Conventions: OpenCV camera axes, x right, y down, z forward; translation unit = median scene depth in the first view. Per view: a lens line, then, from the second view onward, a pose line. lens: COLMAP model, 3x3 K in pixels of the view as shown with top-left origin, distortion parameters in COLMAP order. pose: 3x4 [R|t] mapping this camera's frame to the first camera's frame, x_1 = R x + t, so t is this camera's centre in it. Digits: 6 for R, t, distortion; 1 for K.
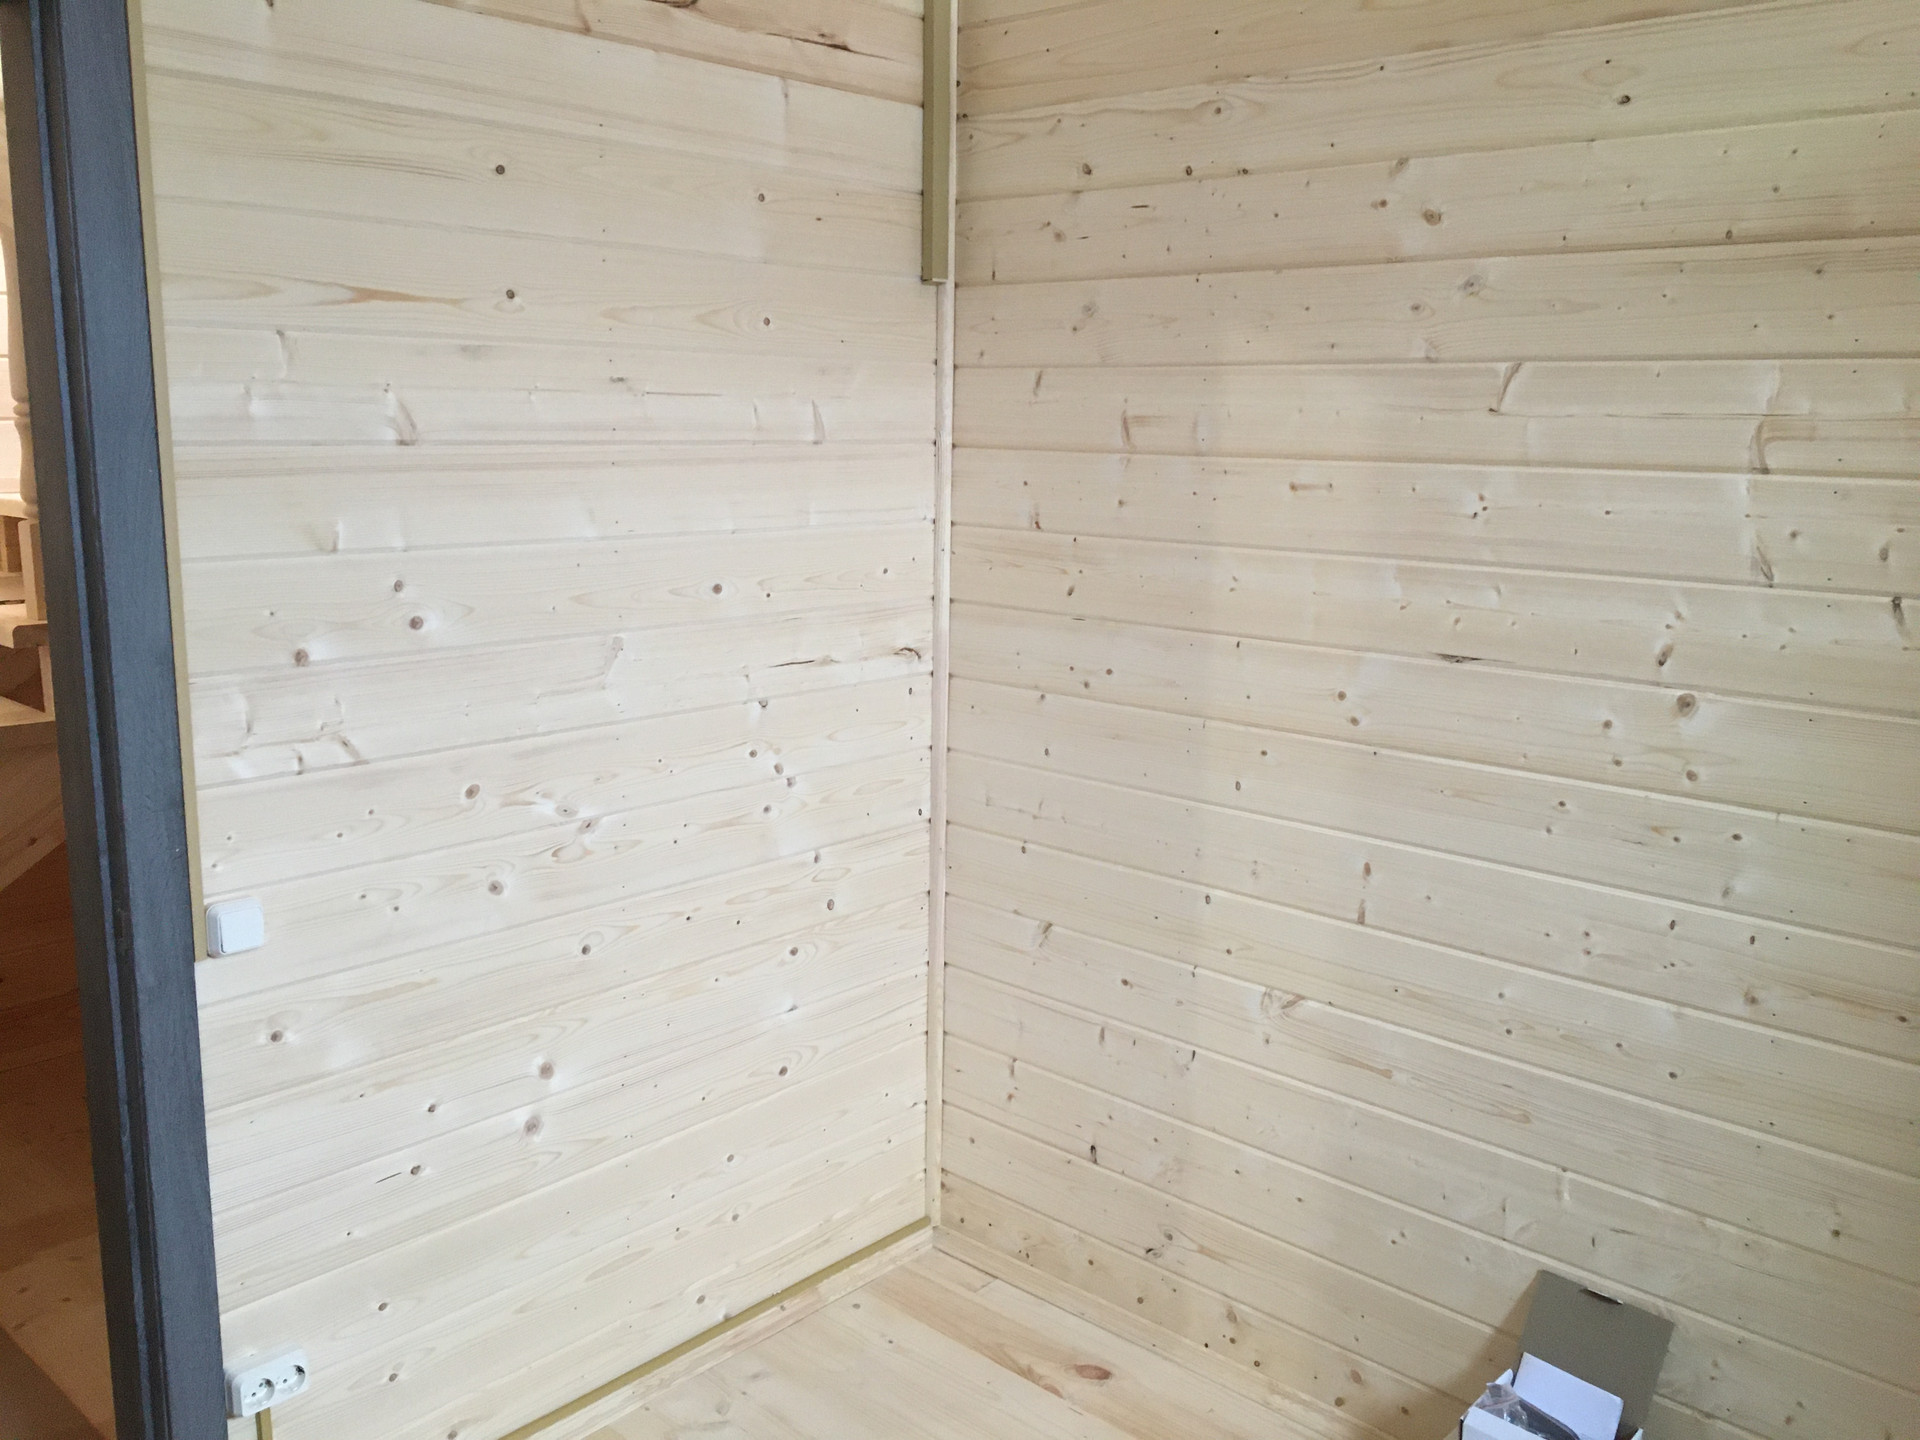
lens RADIAL K [[1610.3, 0, 960.0], [0, 1610.3, 720.0], [0, 0, 1]] dist [0.081345, -0.105614]
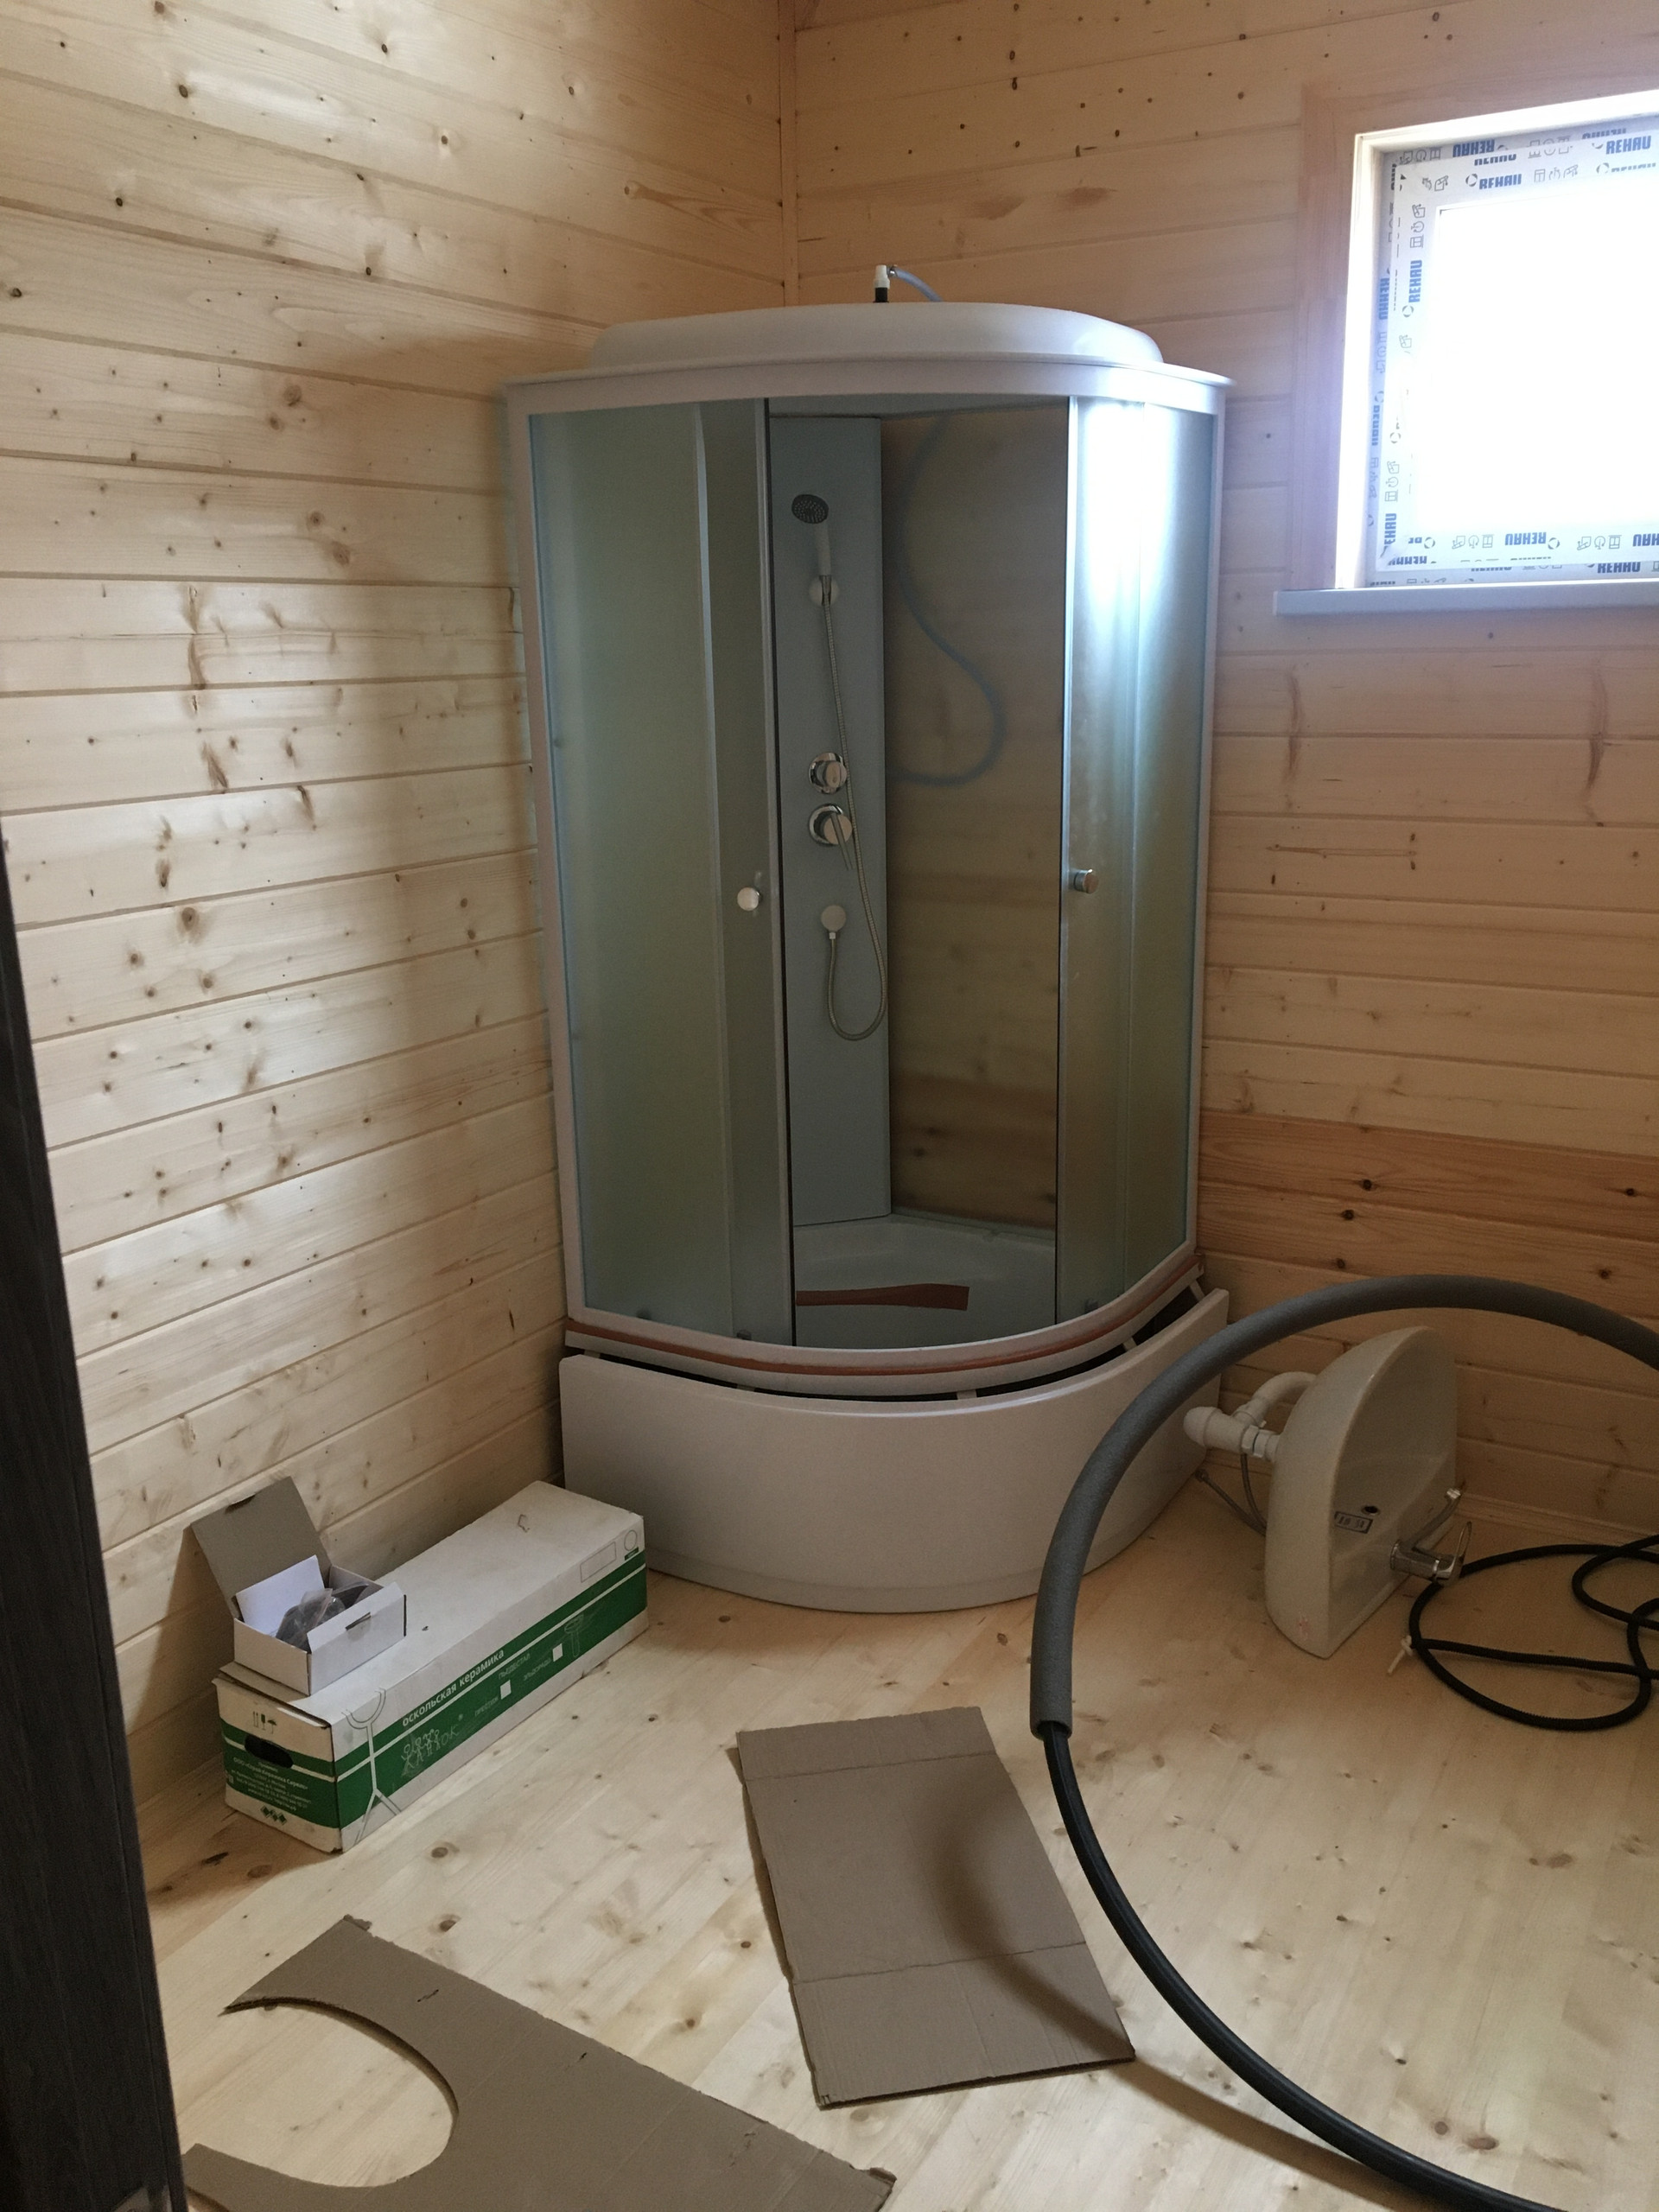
lens RADIAL K [[1855.2, 0, 829.8], [0, 1855.2, 1098.6], [0, 0, 1]] dist [0.081345, -0.105614]
pose [[-0.210085, -0.247423, 0.945857, -0.832955], [0.205000, 0.934794, 0.290061, -0.171048], [-0.955949, 0.254839, -0.145664, 0.846446]]
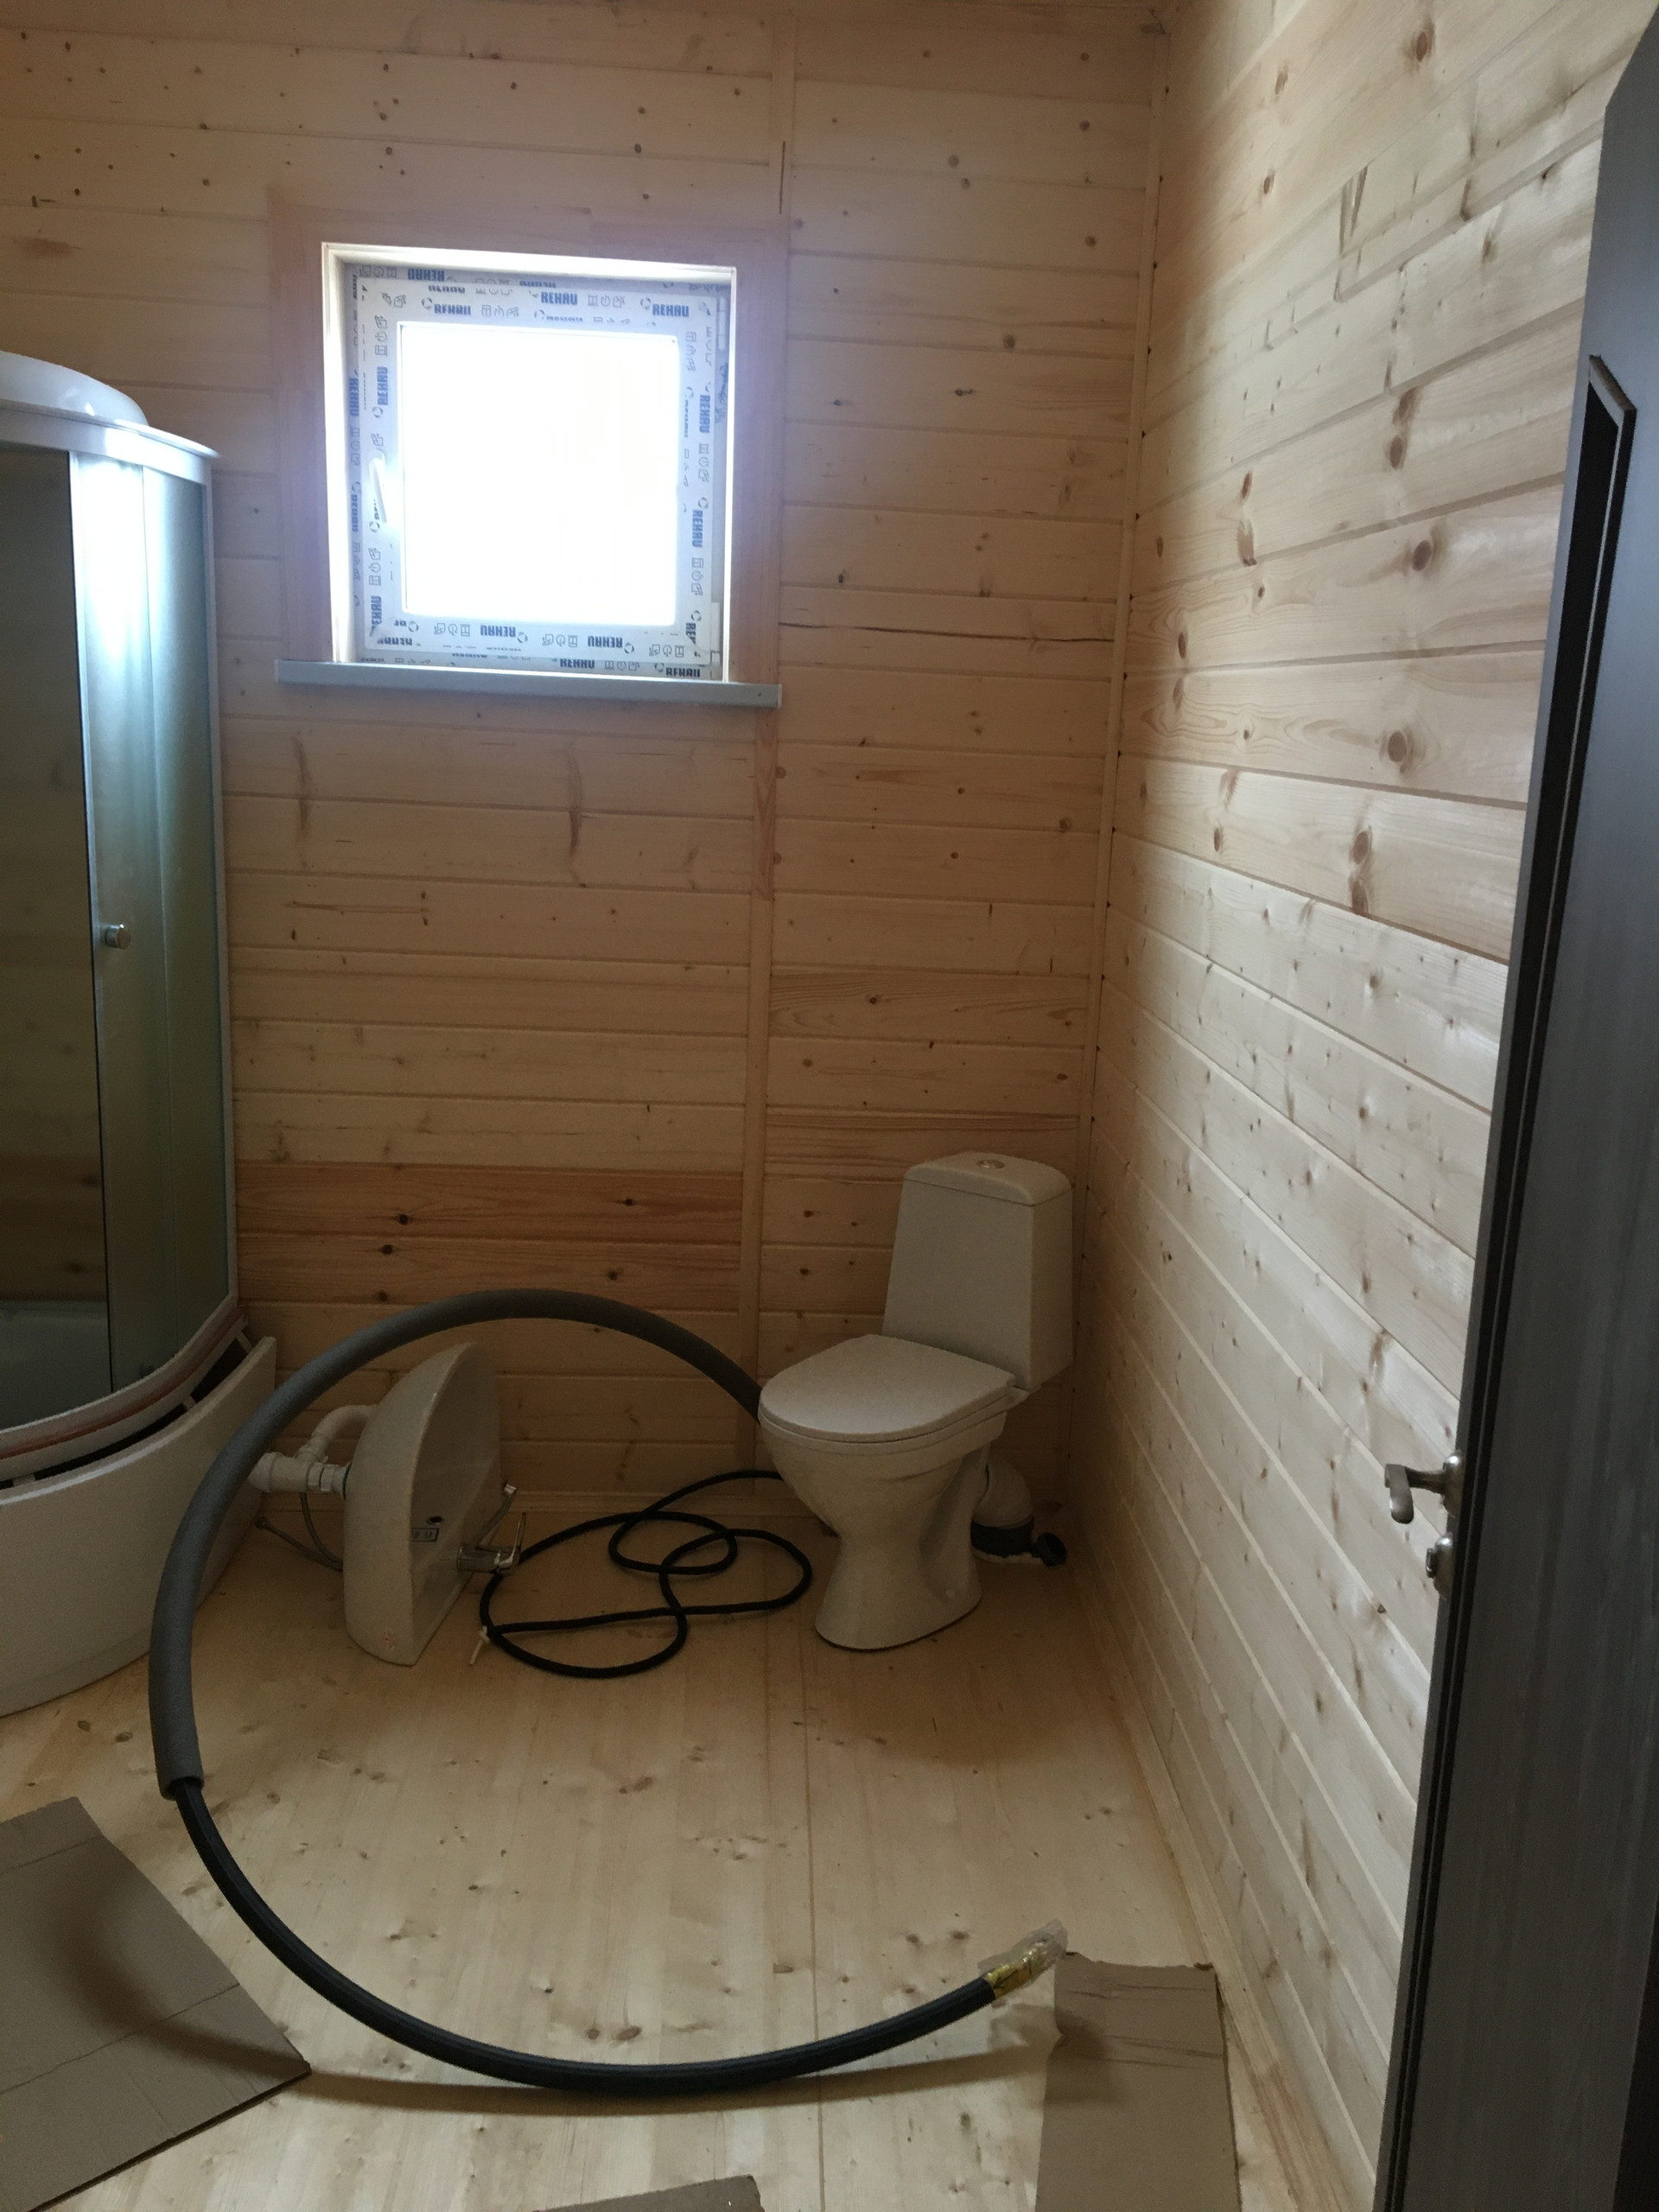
lens RADIAL K [[1855.2, 0, 829.8], [0, 1855.2, 1098.6], [0, 0, 1]] dist [0.081345, -0.105614]
pose [[-0.705112, -0.187944, 0.683735, -0.856671], [0.086655, 0.934170, 0.346147, -0.206825], [-0.703781, 0.303321, -0.642409, 0.995559]]
